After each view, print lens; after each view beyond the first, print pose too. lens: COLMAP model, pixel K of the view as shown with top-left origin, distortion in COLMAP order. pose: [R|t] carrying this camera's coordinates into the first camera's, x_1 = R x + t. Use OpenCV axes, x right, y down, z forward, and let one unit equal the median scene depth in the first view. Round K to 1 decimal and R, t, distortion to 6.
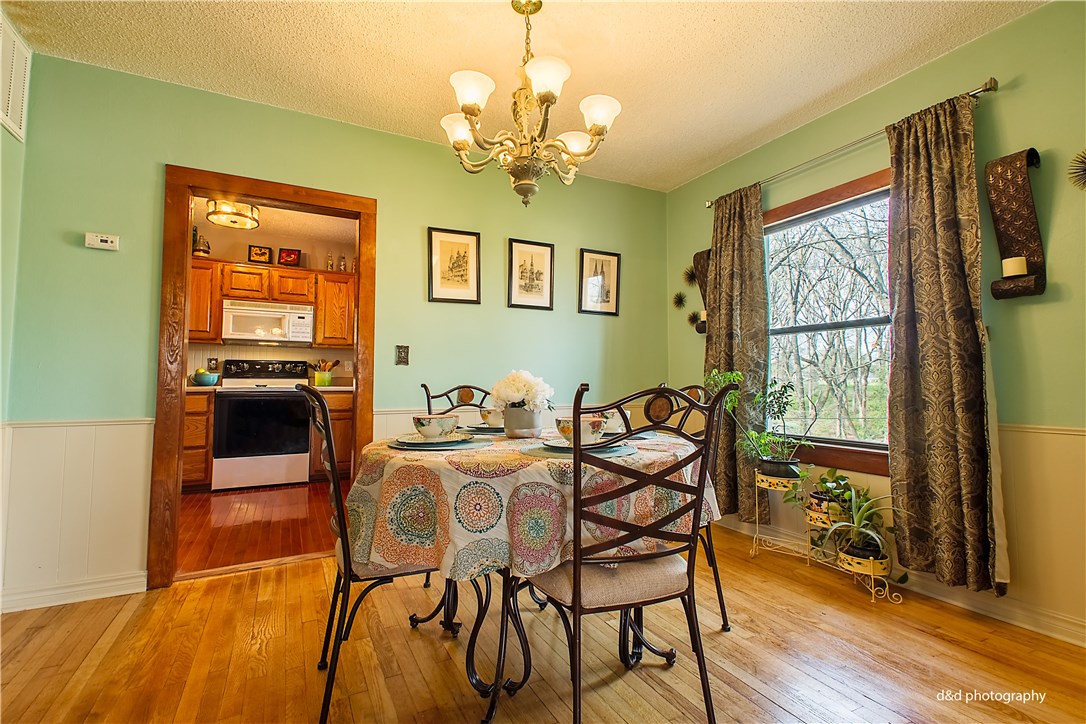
lens RADIAL K [[503.1, 0, 548.4], [0, 503.1, 356.9], [0, 0, 1]] dist [0.028356, -0.000894]
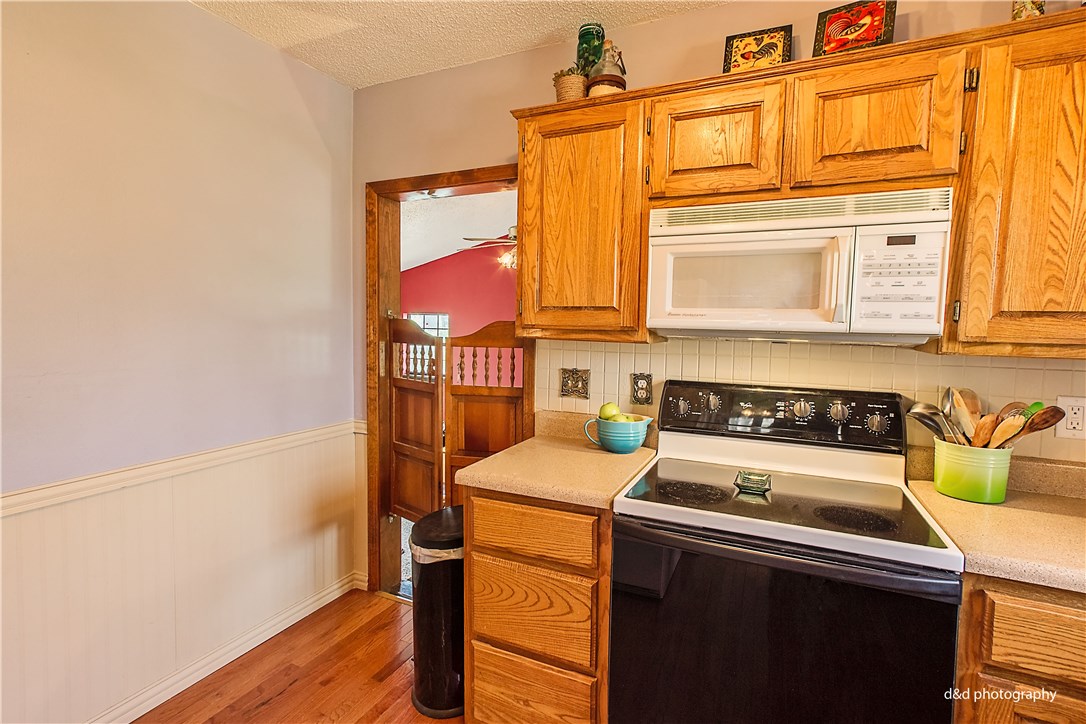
lens RADIAL K [[516.2, 0, 544.9], [0, 516.2, 355.1], [0, 0, 1]] dist [-0.000393, 0.007411]
pose [[0.607044, 0.055463, -0.792731, -0.388806], [0.024264, 0.995803, 0.088252, -0.047459], [0.794298, -0.072808, 0.603150, 0.699483]]
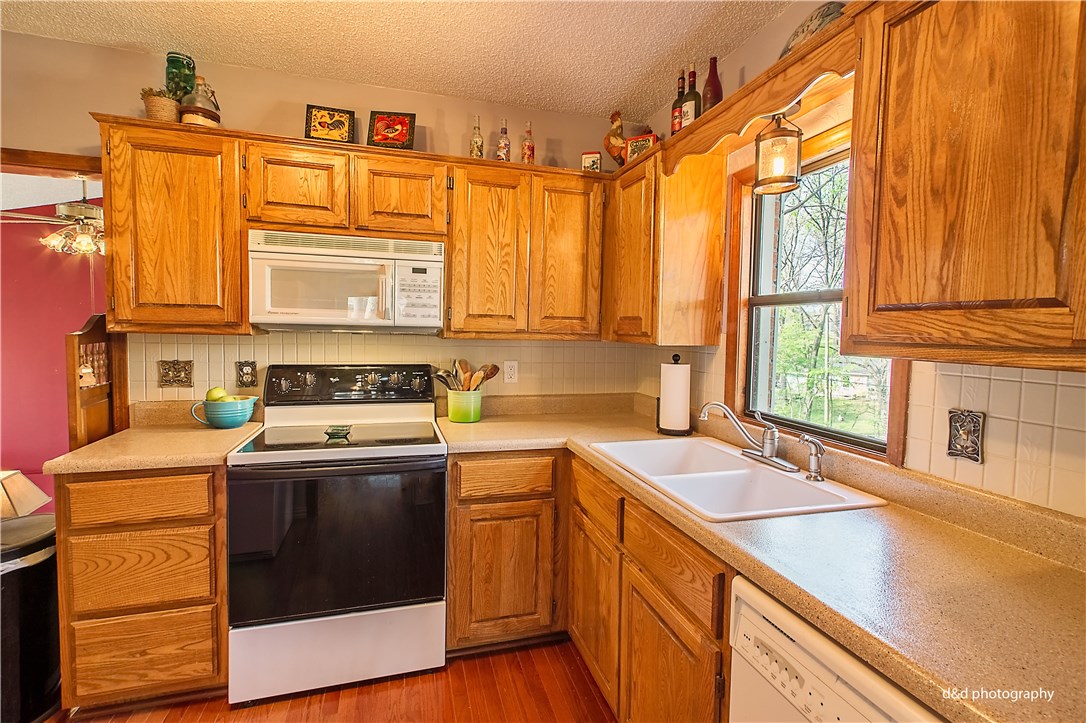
lens RADIAL K [[516.2, 0, 544.9], [0, 516.2, 354.6], [0, 0, 1]] dist [-0.000393, 0.007411]
pose [[0.979727, 0.026693, -0.198553, -0.297543], [-0.006326, 0.994712, 0.102510, -0.052727], [0.200240, -0.099176, 0.974714, 0.593319]]
